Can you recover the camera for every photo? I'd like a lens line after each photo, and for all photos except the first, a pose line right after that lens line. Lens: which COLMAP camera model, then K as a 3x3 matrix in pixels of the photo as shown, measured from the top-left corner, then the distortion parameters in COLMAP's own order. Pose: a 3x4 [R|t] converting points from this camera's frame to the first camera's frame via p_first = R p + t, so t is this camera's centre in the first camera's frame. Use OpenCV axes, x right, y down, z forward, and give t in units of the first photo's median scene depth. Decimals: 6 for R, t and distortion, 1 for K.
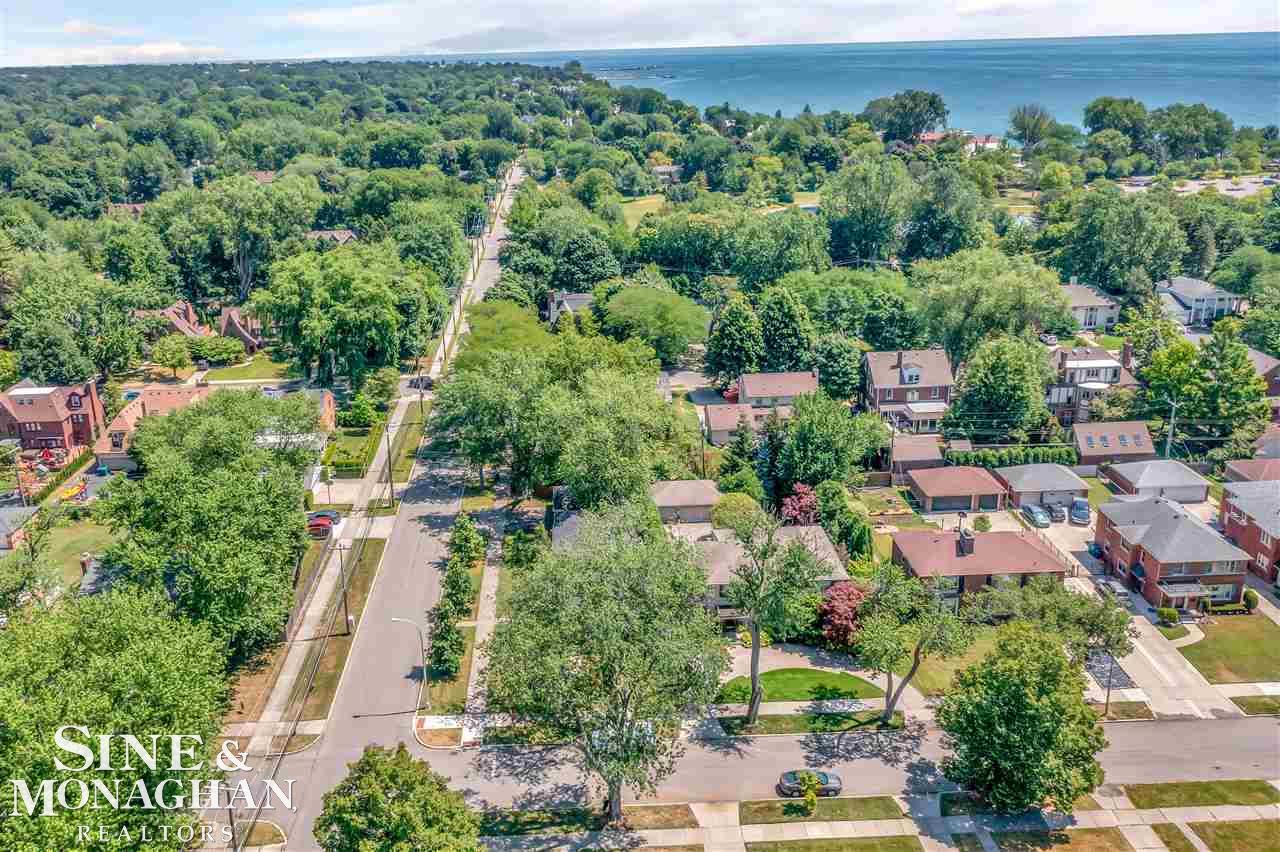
lens RADIAL K [[1041.3, 0, 587.4], [0, 1041.3, 385.6], [0, 0, 1]] dist [-0.004385, 0.006213]
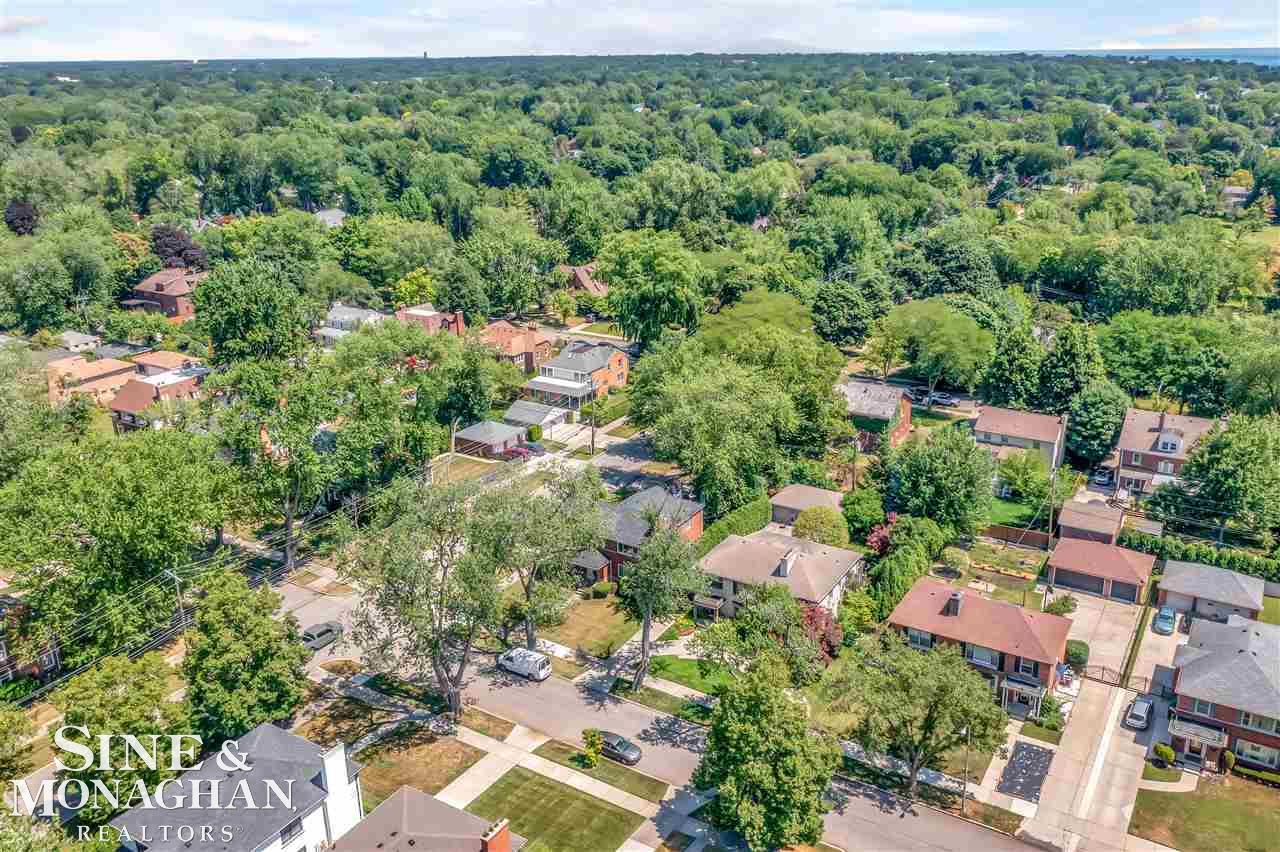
lens RADIAL K [[1048.5, 0, 666.1], [0, 1048.5, 426.5], [0, 0, 1]] dist [-0.006018, -0.000350]
pose [[0.840012, 0.199281, -0.504646, 0.389802], [-0.178502, 0.979833, 0.089803, -0.026142], [0.512365, 0.014645, 0.858643, 0.048439]]
